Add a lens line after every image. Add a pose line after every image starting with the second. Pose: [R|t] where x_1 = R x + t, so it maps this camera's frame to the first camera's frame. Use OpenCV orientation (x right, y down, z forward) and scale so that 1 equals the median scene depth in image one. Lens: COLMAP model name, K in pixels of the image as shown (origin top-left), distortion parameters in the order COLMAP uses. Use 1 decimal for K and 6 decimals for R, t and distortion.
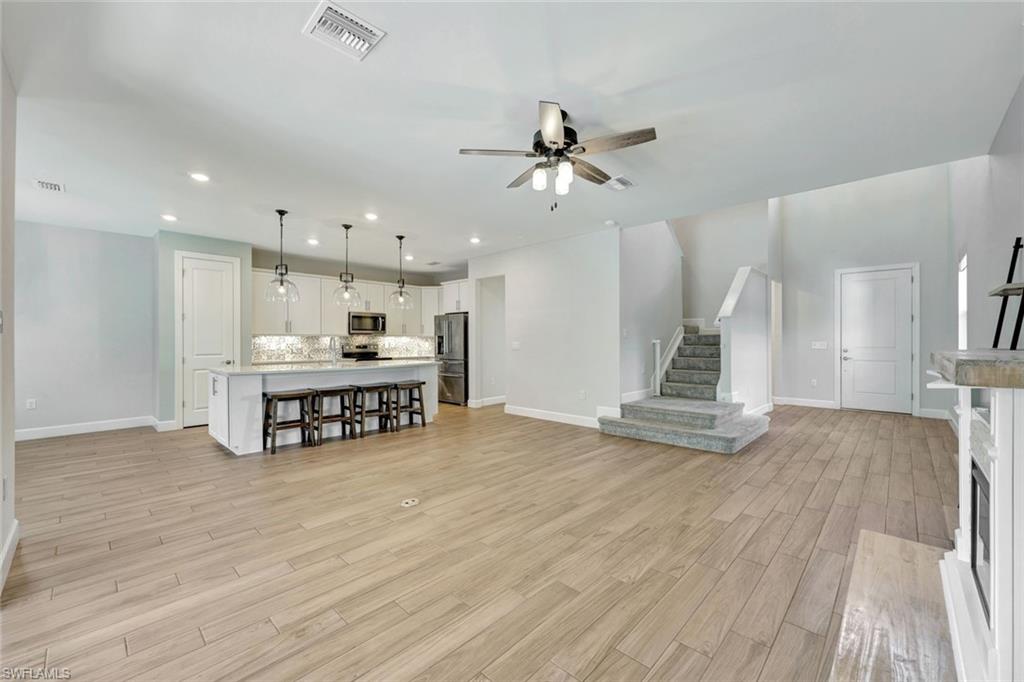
lens RADIAL K [[408.6, 0, 510.4], [0, 408.6, 340.1], [0, 0, 1]] dist [-0.008756, -0.000074]
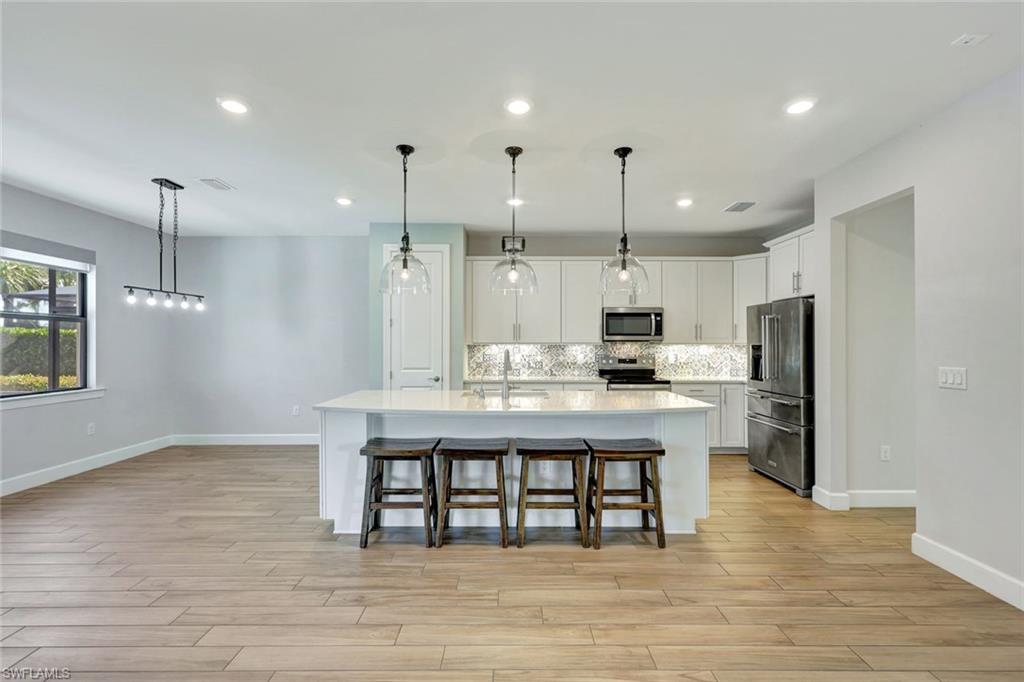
lens RADIAL K [[457.9, 0, 511.1], [0, 457.9, 338.2], [0, 0, 1]] dist [0.009054, 0.000497]
pose [[0.694397, -0.003815, -0.719582, 0.032790], [-0.003213, 0.999960, -0.008401, -0.013970], [0.719585, 0.008146, 0.694356, 0.398903]]
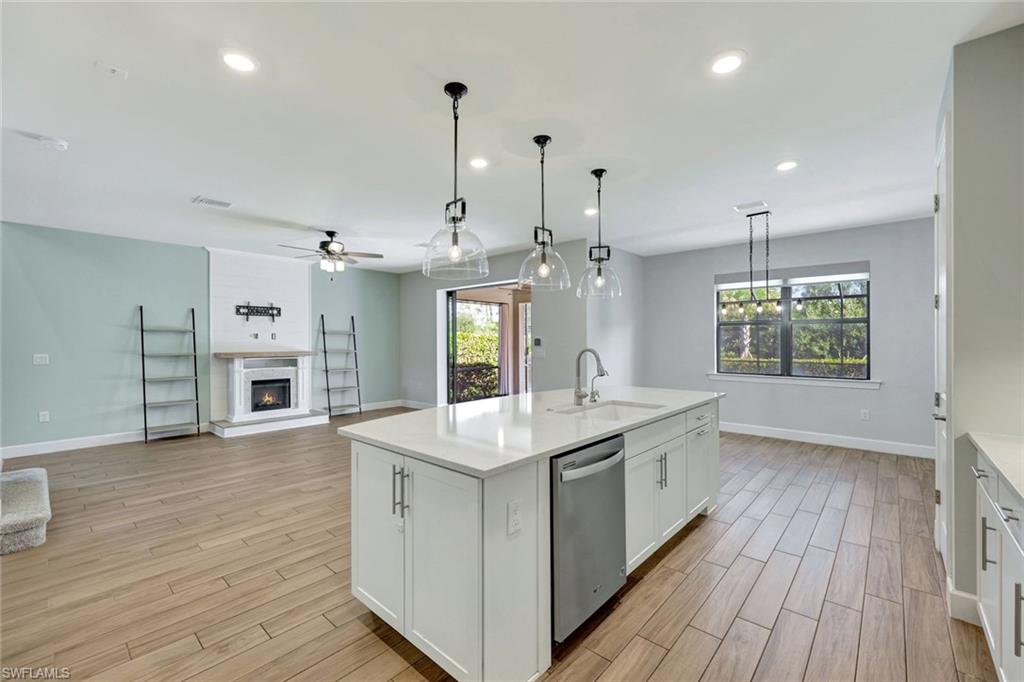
lens RADIAL K [[431.9, 0, 506.6], [0, 431.9, 345.8], [0, 0, 1]] dist [0.000786, 0.000041]
pose [[-0.999492, 0.006628, -0.031161, -0.255827], [0.006339, 0.999936, 0.009383, -0.012909], [0.031221, 0.009181, -0.999470, 1.120353]]
